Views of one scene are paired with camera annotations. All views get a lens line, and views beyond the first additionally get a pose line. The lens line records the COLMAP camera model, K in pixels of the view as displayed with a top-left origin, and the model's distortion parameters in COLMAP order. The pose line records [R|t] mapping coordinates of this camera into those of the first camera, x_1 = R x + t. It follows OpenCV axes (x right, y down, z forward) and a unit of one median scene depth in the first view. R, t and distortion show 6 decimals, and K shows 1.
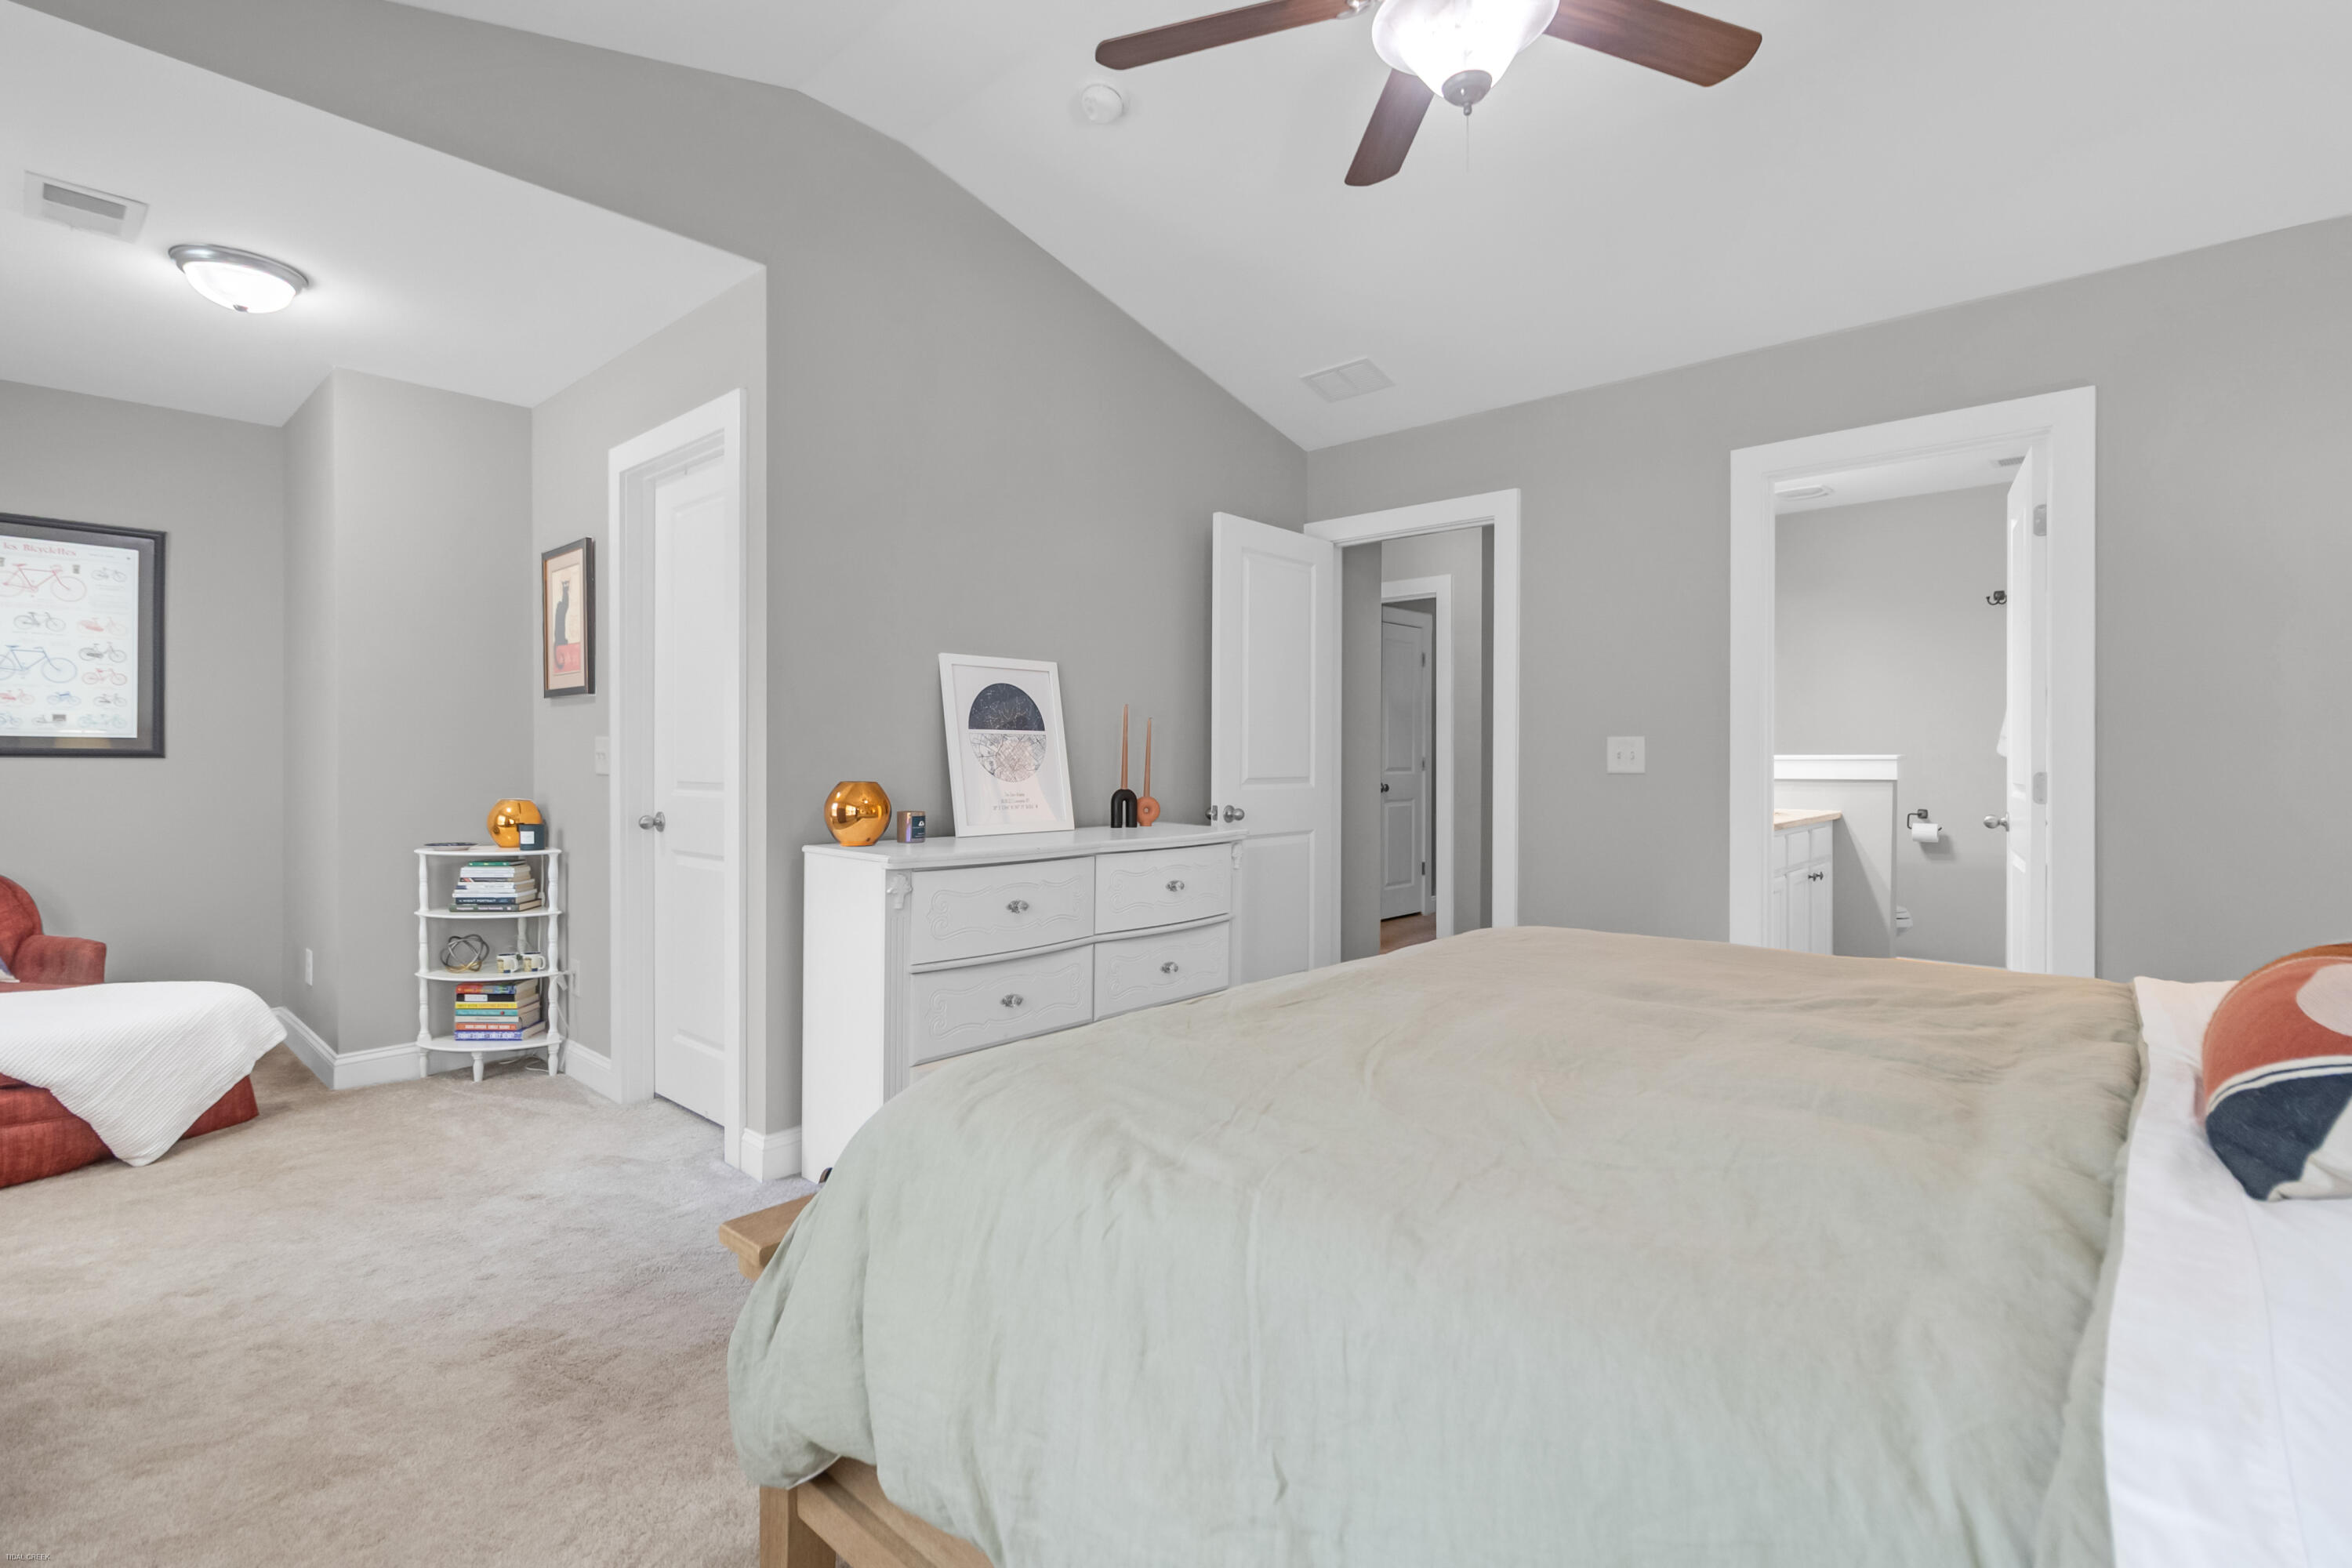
lens RADIAL K [[1091.3, 0, 1172.6], [0, 1091.3, 763.7], [0, 0, 1]] dist [-0.002707, 0.002303]
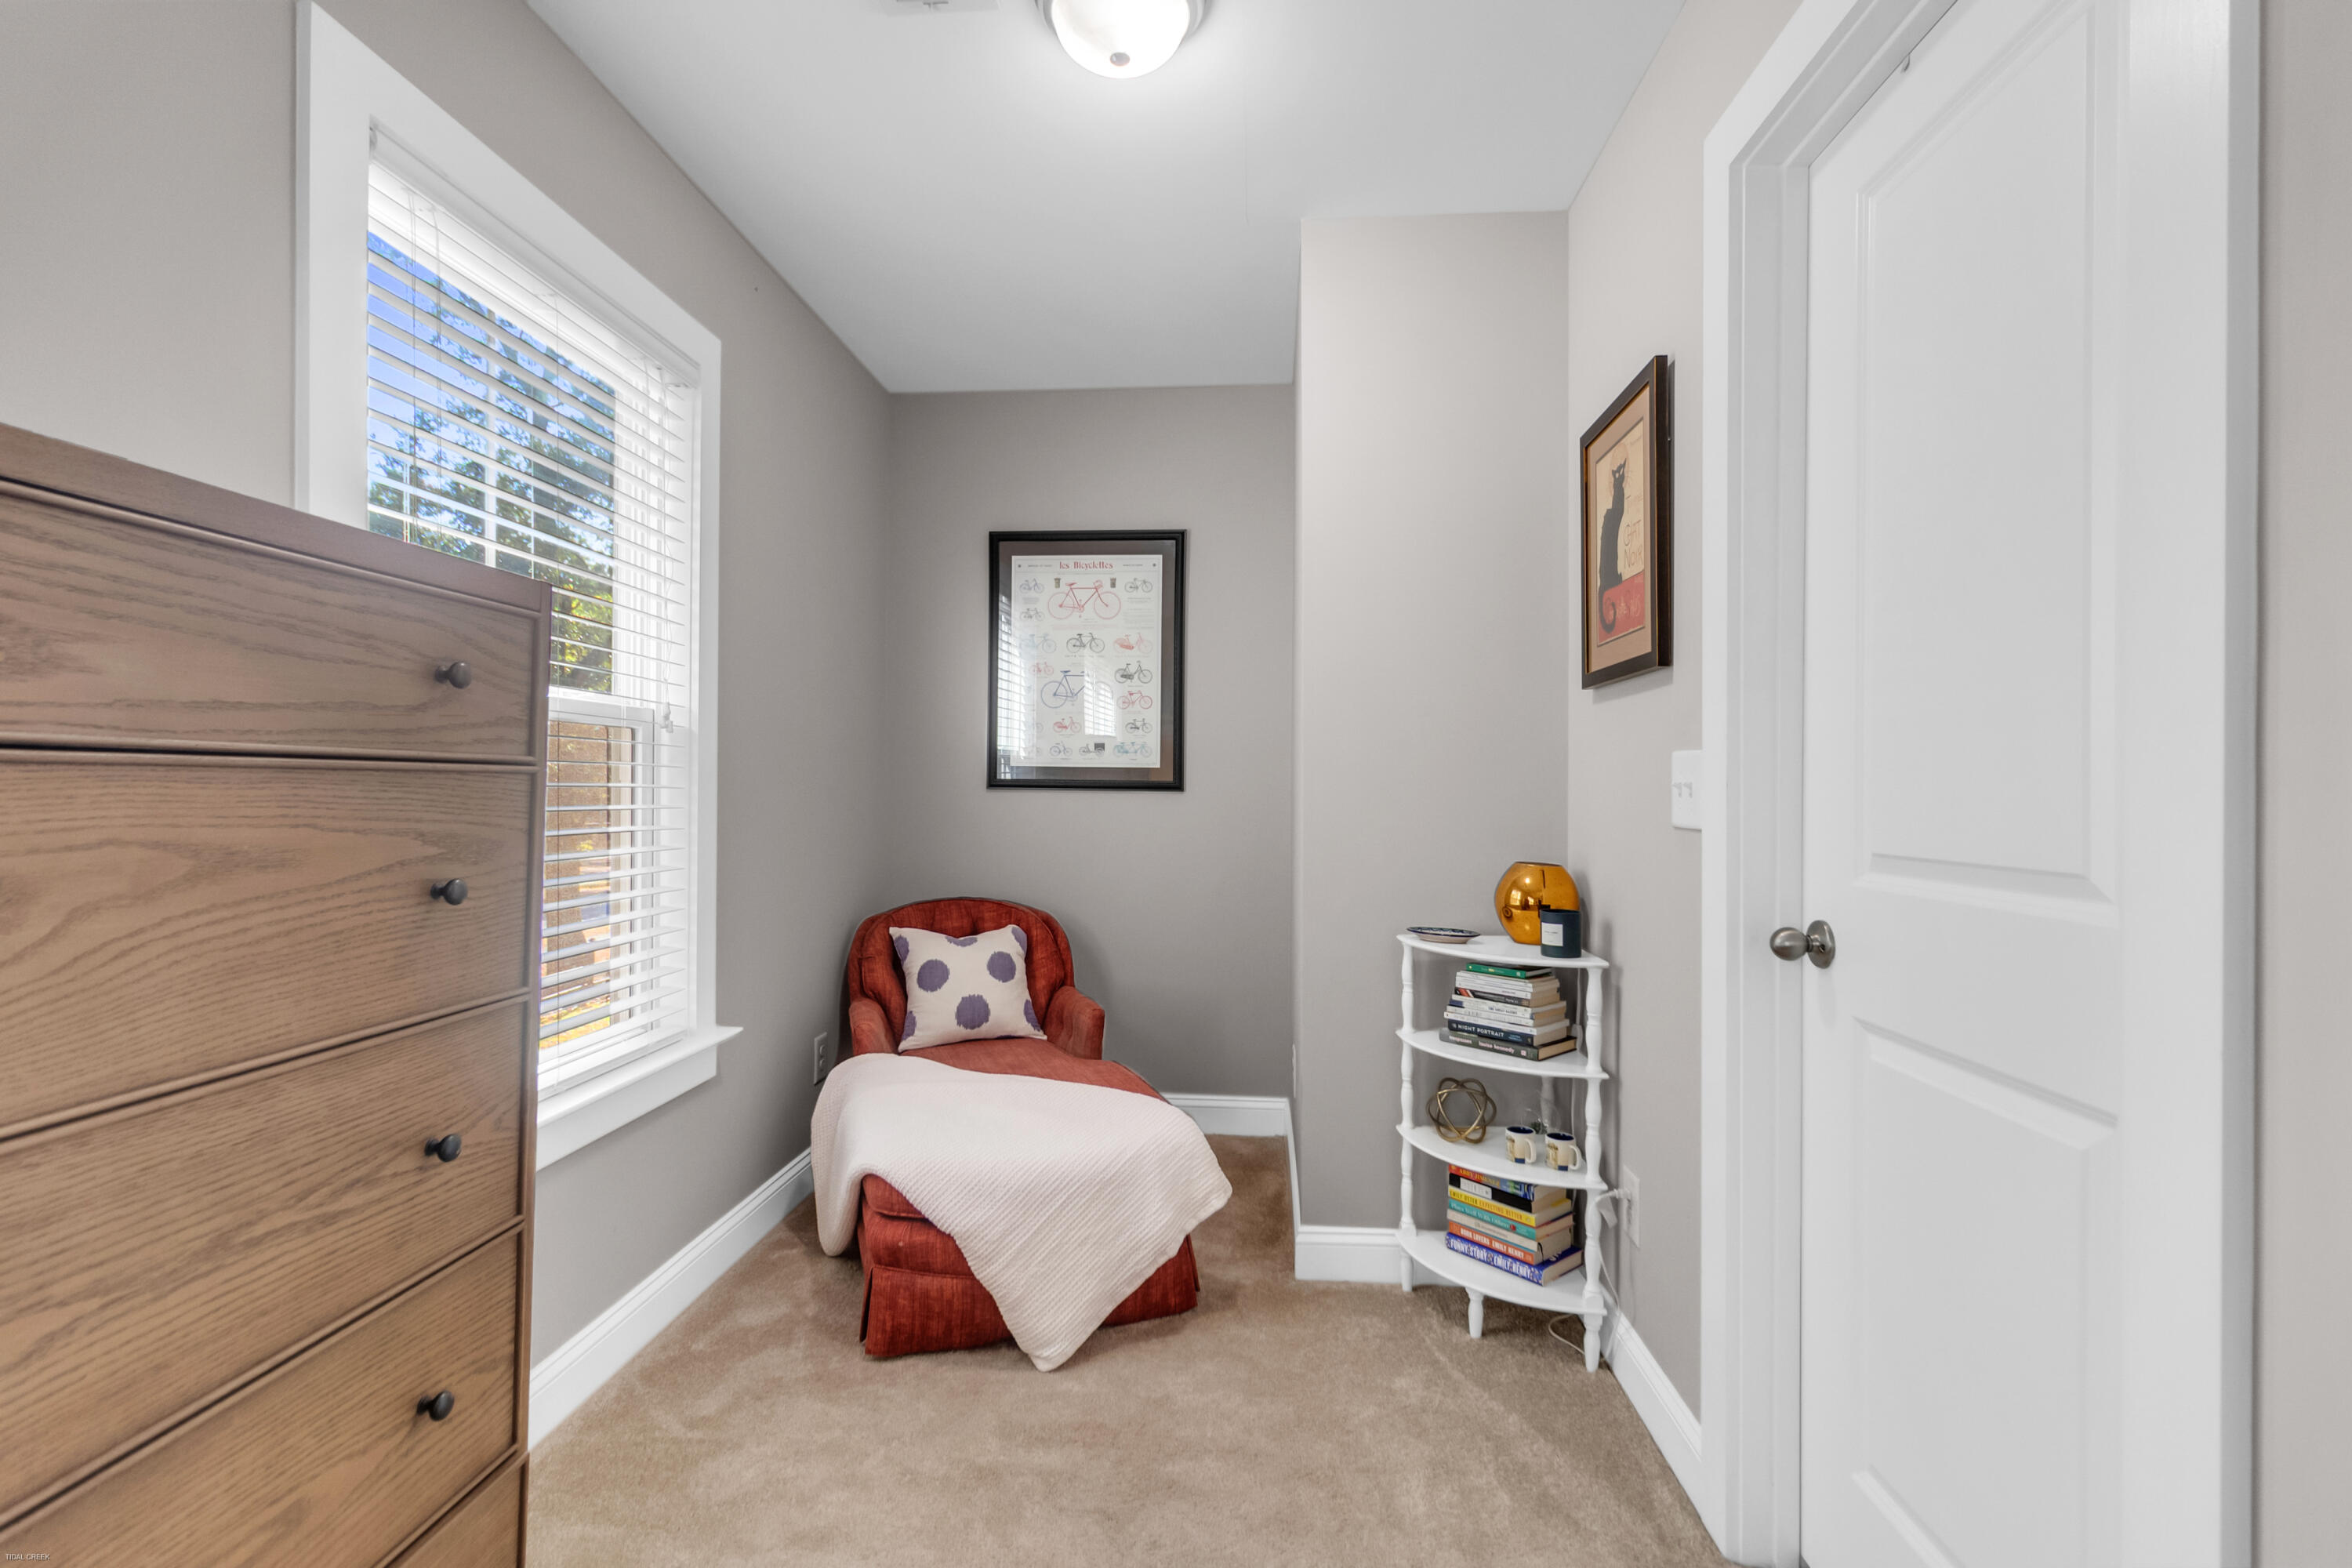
lens RADIAL K [[1091.3, 0, 1174.9], [0, 1091.3, 782.8], [0, 0, 1]] dist [-0.002707, 0.002303]
pose [[0.621163, -0.002120, -0.783678, -0.267812], [-0.010638, 0.999881, -0.011137, -0.002463], [0.783609, 0.015255, 0.621067, 0.490415]]
